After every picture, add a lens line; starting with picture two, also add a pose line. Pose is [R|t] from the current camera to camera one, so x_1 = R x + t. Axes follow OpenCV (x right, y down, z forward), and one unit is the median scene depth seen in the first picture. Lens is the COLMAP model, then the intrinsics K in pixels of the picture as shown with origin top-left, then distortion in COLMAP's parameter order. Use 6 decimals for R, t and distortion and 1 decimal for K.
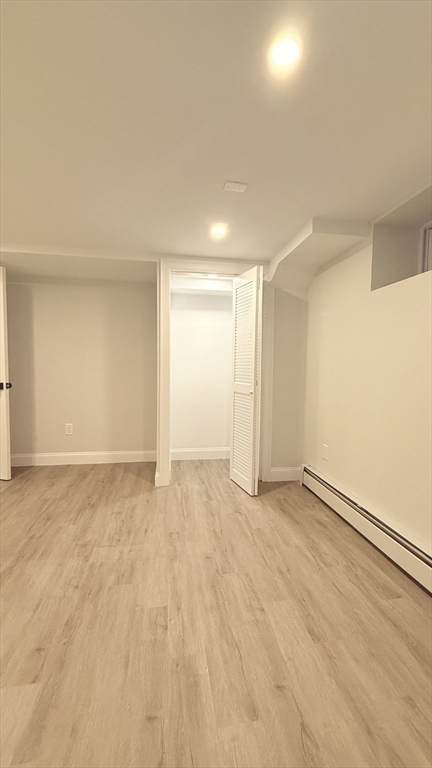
lens RADIAL K [[306.6, 0, 215.2], [0, 306.6, 381.8], [0, 0, 1]] dist [0.001876, 0.000079]
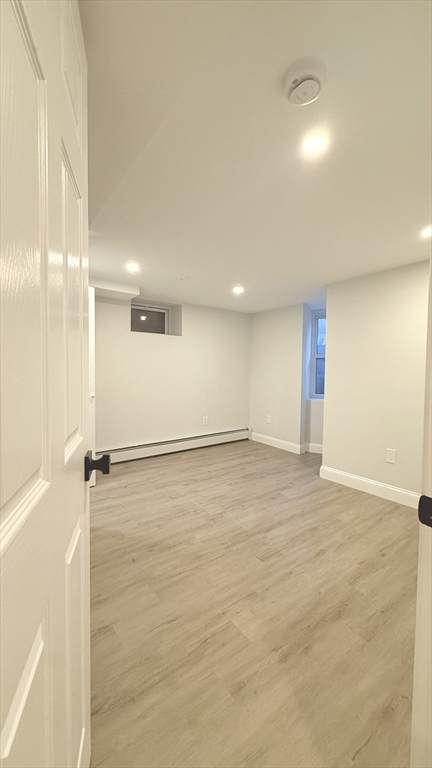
lens RADIAL K [[306.6, 0, 215.8], [0, 306.6, 383.5], [0, 0, 1]] dist [0.001876, 0.000079]
pose [[-0.470368, -0.058200, 0.880549, -1.711307], [0.032089, 0.996035, 0.082973, -0.141769], [-0.881887, 0.067284, -0.466636, 1.746934]]
